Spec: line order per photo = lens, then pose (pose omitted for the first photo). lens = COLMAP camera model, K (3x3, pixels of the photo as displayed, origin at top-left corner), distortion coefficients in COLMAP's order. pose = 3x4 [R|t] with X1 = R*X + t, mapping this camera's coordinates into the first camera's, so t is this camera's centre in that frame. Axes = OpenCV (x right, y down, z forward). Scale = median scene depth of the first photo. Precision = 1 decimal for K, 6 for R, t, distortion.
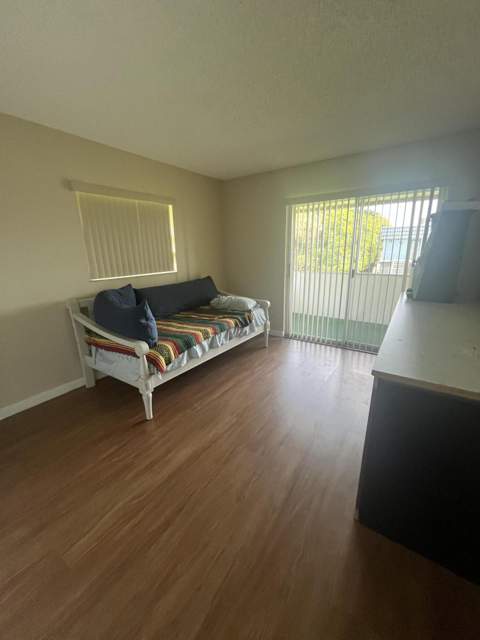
lens RADIAL K [[260.0, 0, 239.0], [0, 260.0, 318.5], [0, 0, 1]] dist [-0.004993, -0.000464]
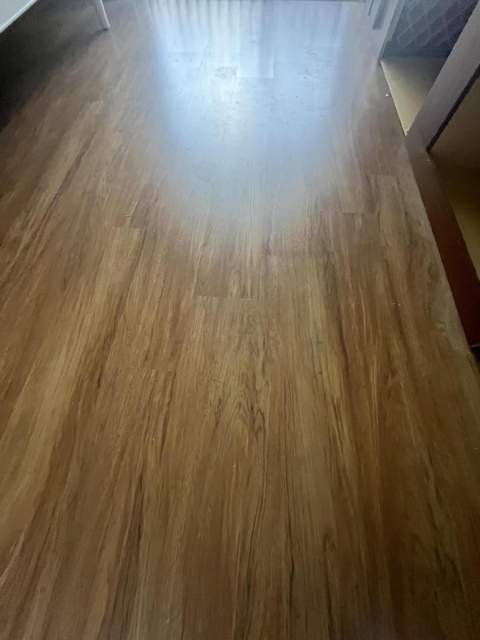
lens RADIAL K [[260.0, 0, 238.7], [0, 260.0, 314.3], [0, 0, 1]] dist [-0.004993, -0.000464]
pose [[0.862780, -0.448587, 0.233194, -0.027017], [0.117309, 0.626278, 0.770723, 0.175703], [-0.491781, -0.637609, 0.592964, 0.605999]]
